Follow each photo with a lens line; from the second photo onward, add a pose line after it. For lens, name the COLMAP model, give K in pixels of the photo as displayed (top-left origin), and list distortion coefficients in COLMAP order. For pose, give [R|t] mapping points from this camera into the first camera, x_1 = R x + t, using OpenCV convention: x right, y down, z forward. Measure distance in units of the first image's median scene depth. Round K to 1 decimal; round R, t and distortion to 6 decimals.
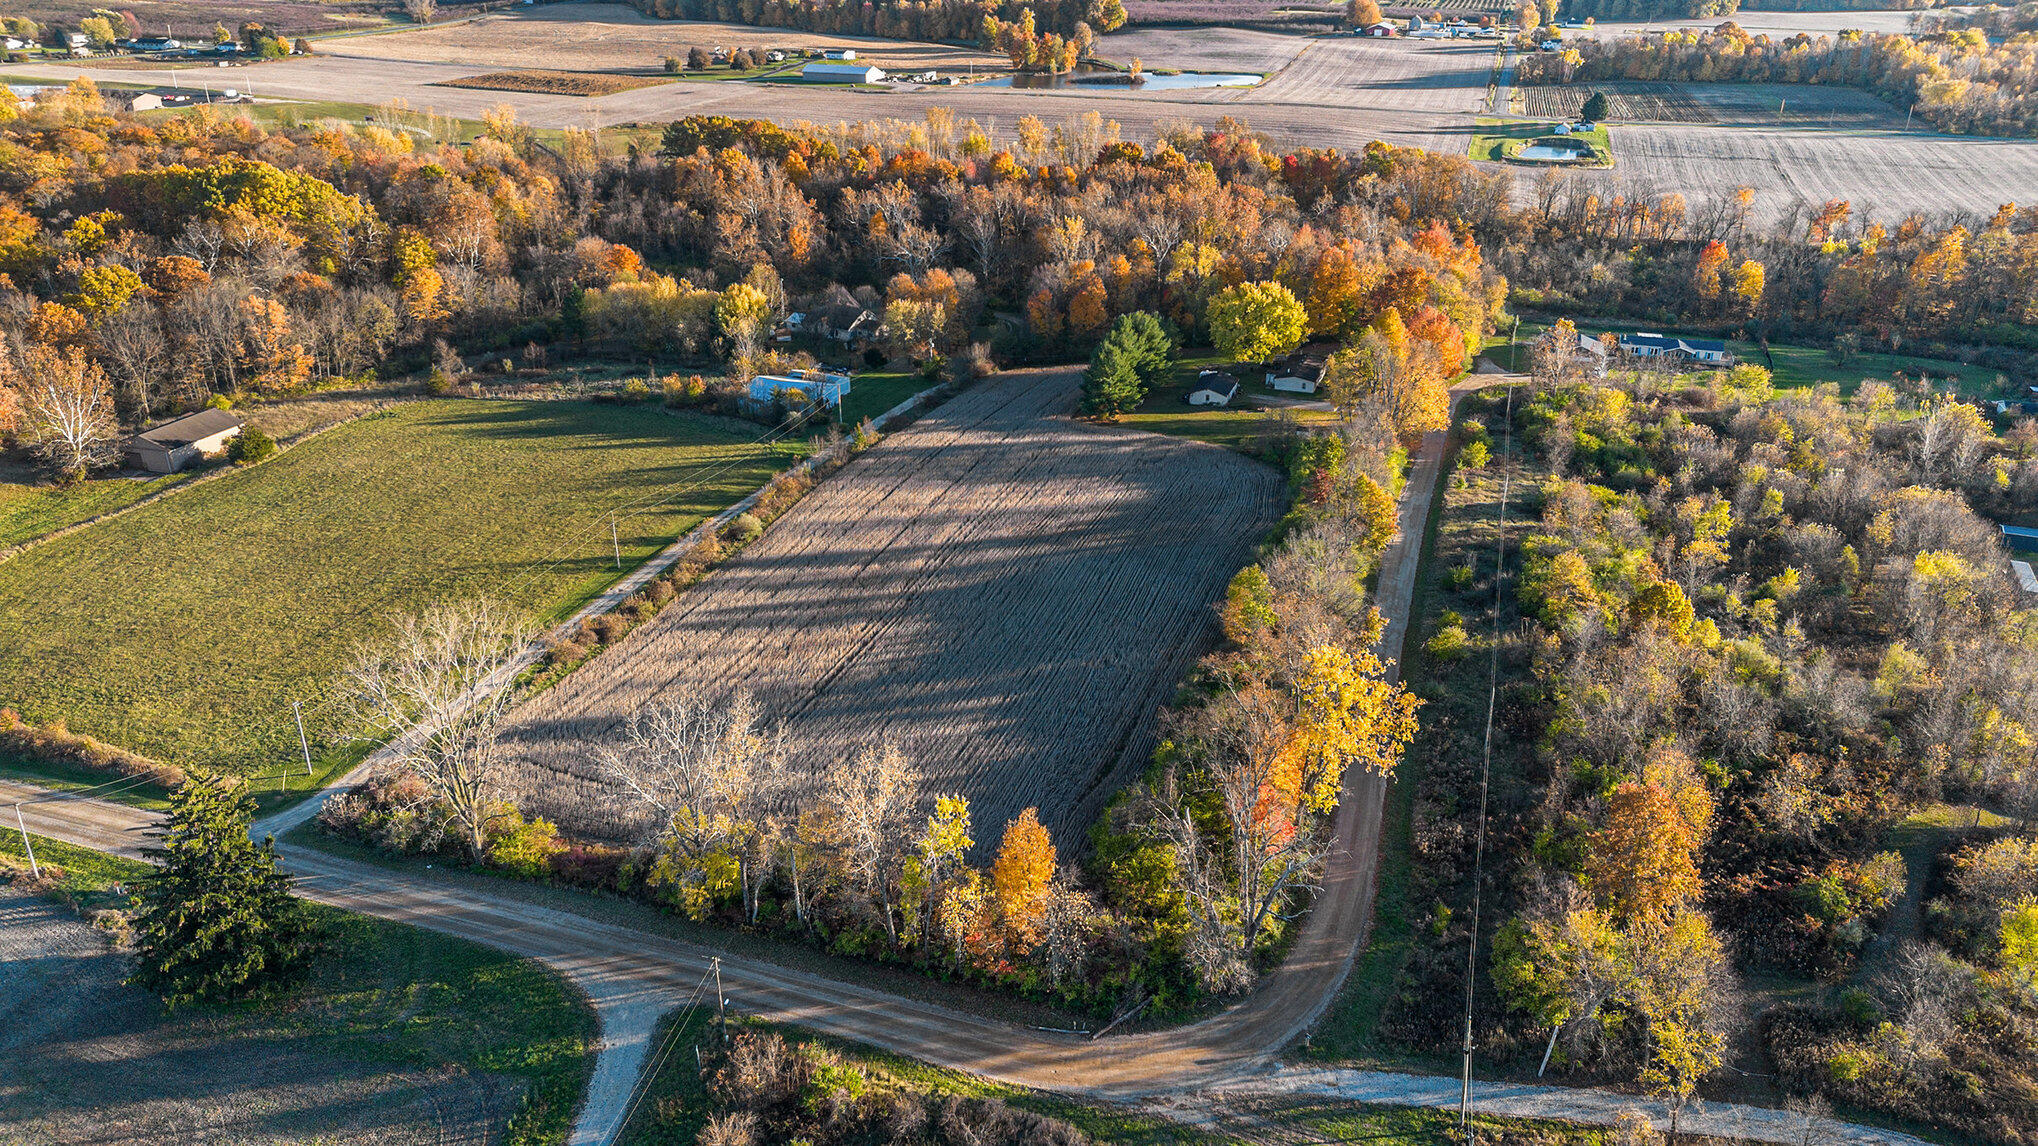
lens RADIAL K [[1454.7, 0, 1037.8], [0, 1454.7, 572.1], [0, 0, 1]] dist [0.059697, -0.039170]
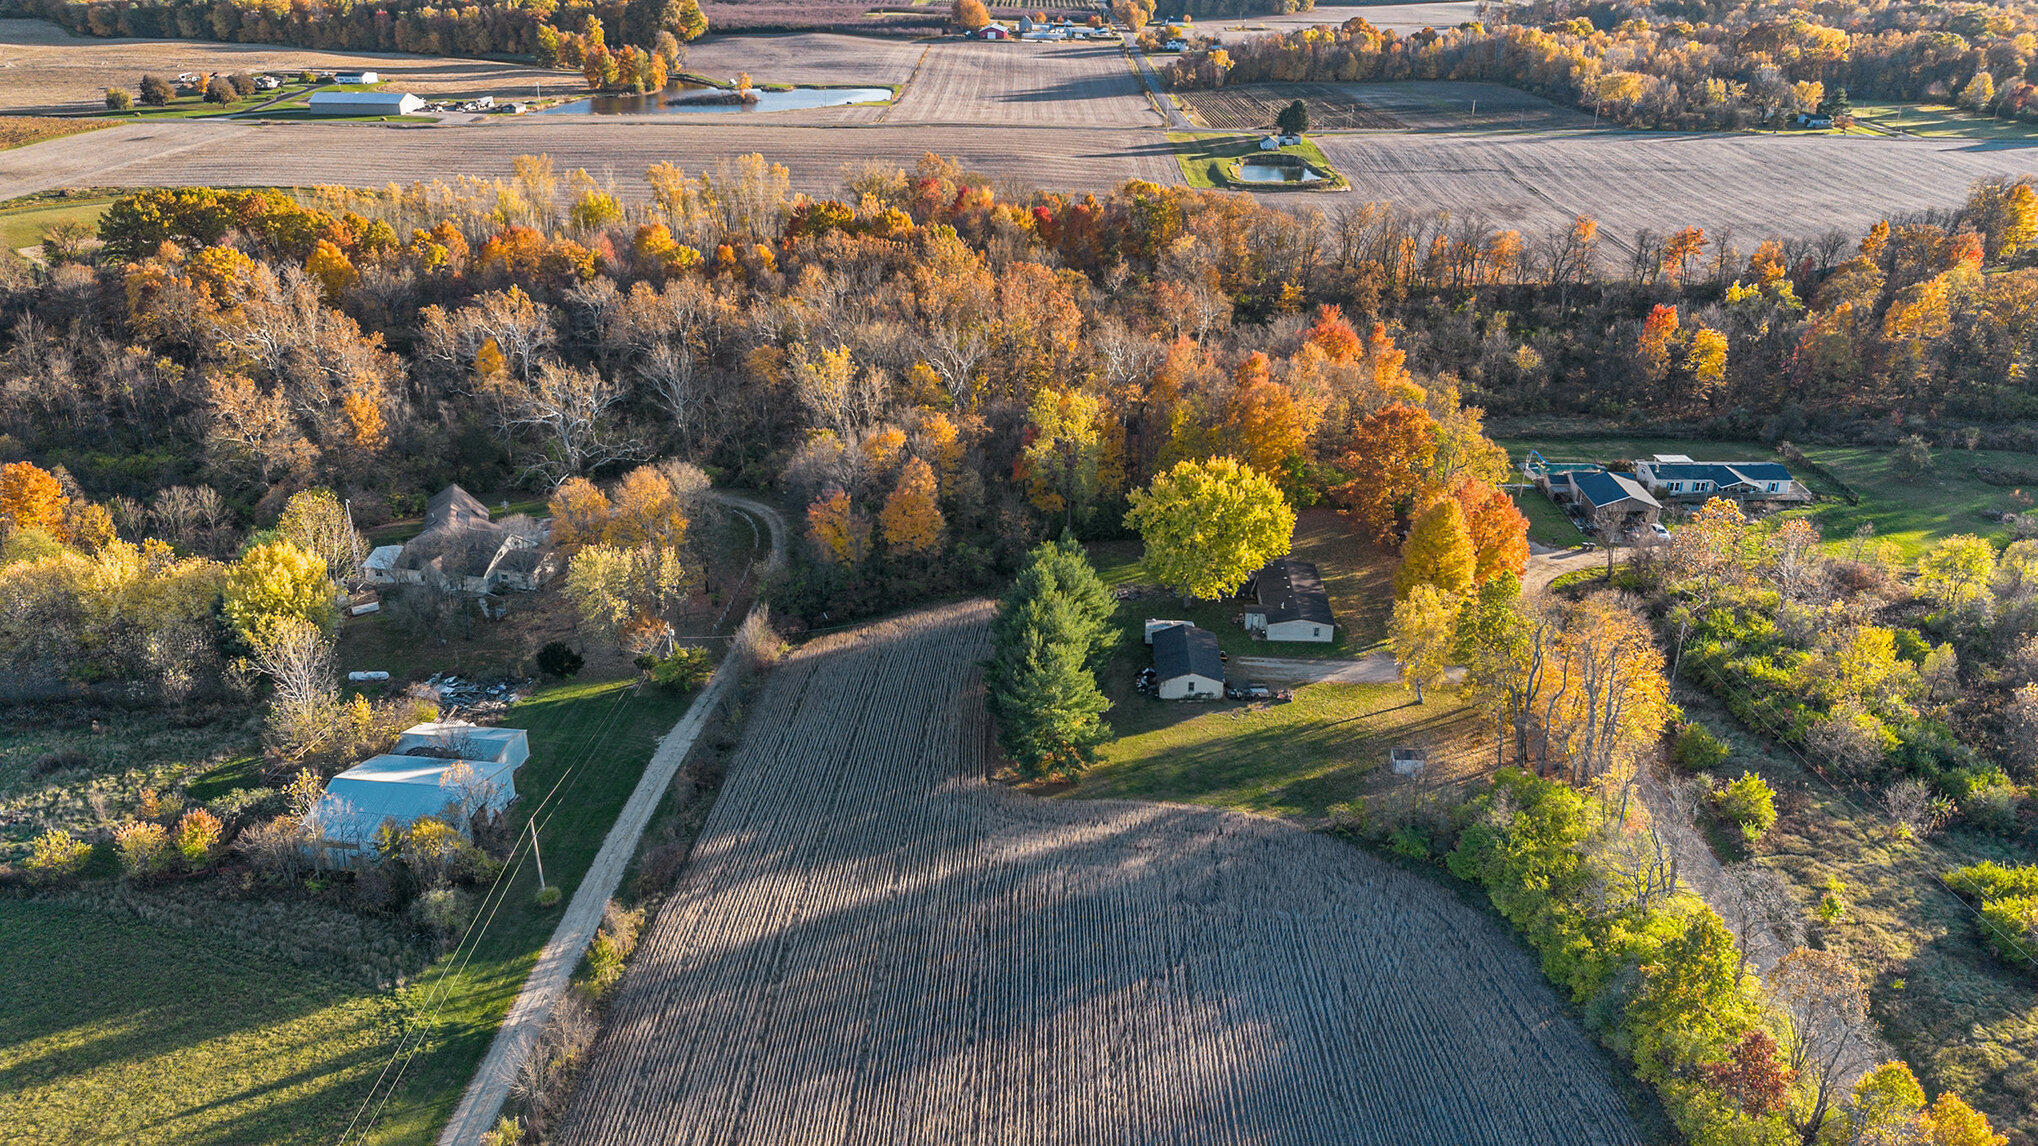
lens RADIAL K [[1454.7, 0, 1037.8], [0, 1454.7, 572.1], [0, 0, 1]] dist [0.059697, -0.039170]
pose [[0.956557, -0.124562, 0.263597, -0.050733], [0.124687, 0.992062, 0.016325, -0.105174], [-0.263538, 0.017251, 0.964495, 0.263244]]
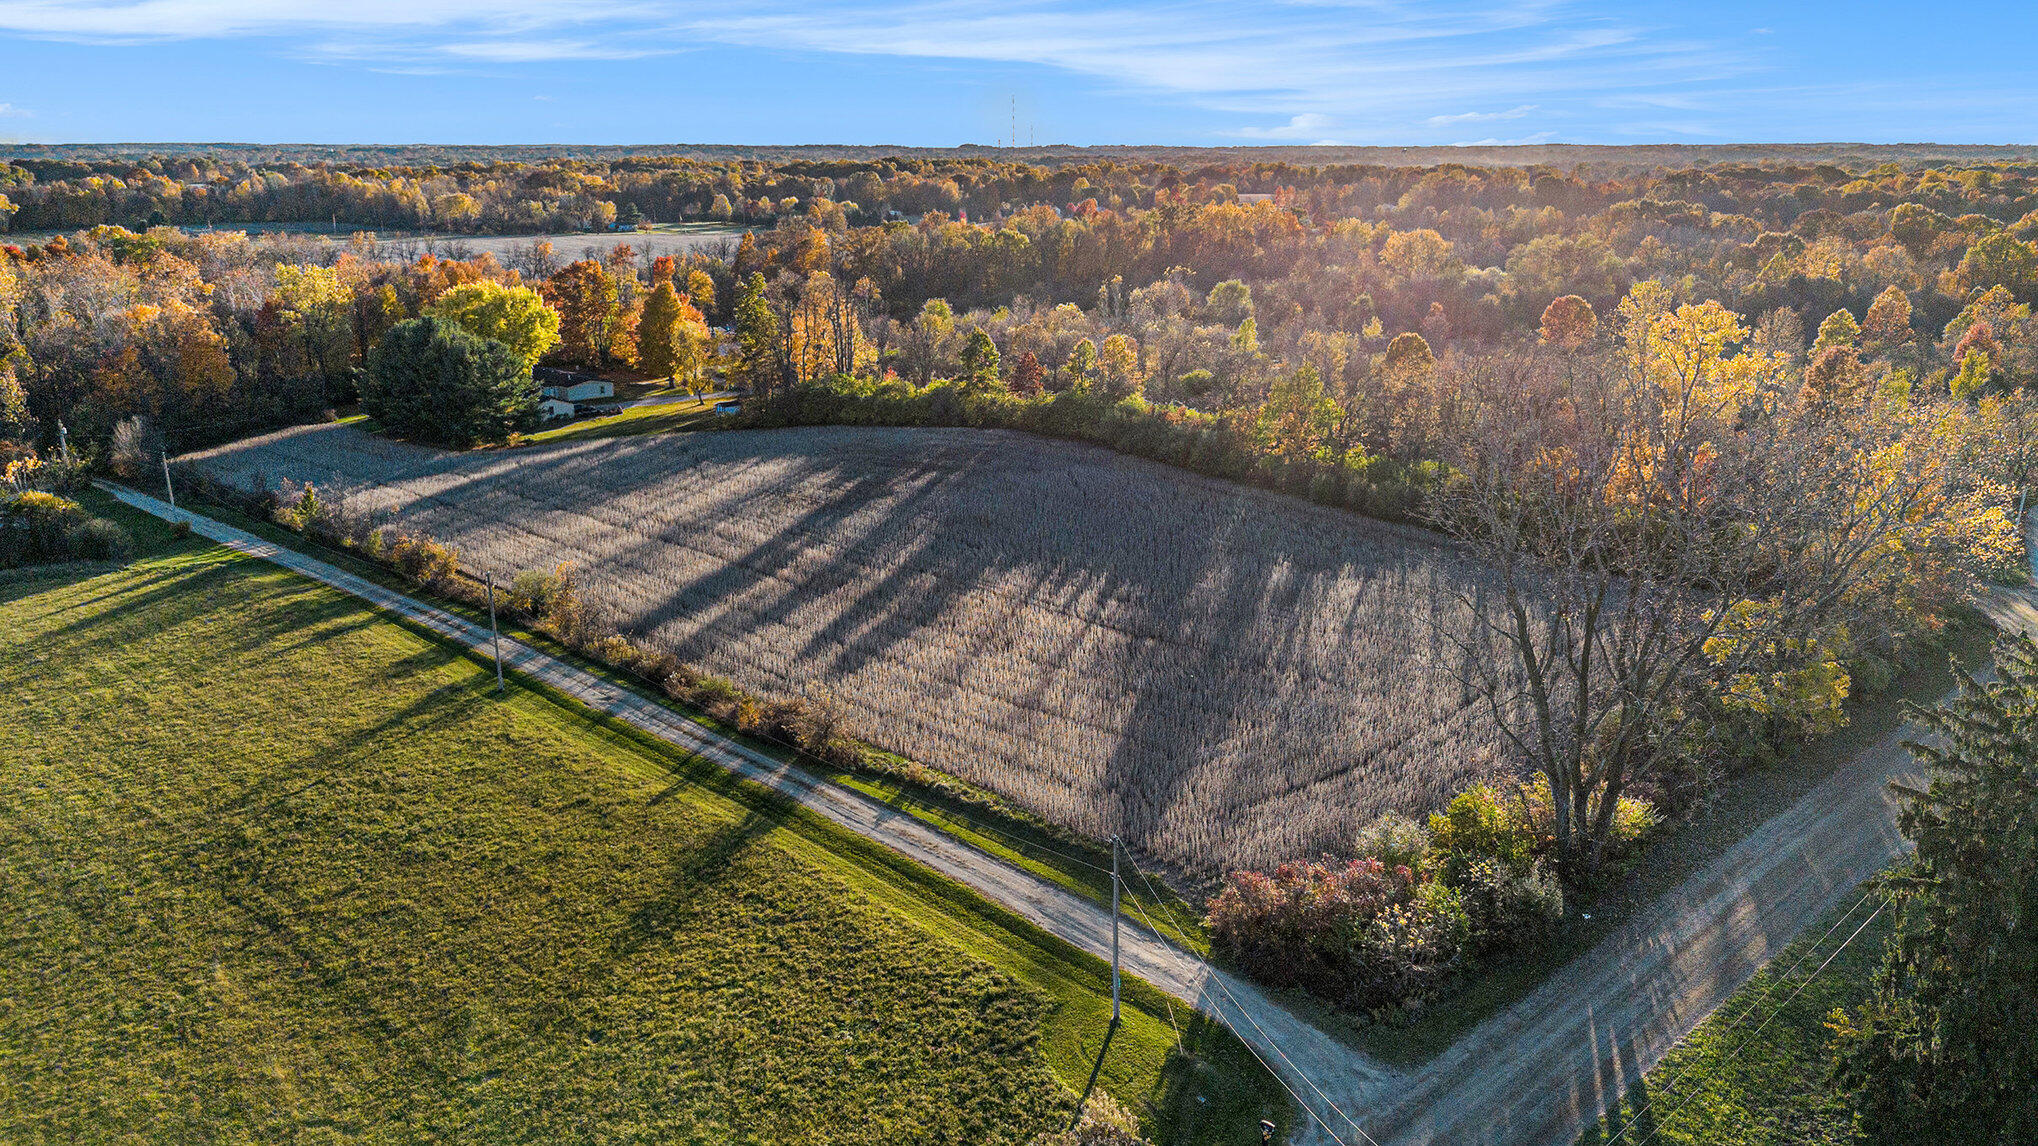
lens RADIAL K [[1475.3, 0, 1041.5], [0, 1475.3, 565.2], [0, 0, 1]] dist [0.052742, -0.036472]
pose [[0.459167, -0.247291, 0.853237, -0.256836], [0.362680, 0.928966, 0.074065, -0.005517], [-0.810943, 0.275444, 0.516238, 0.239257]]
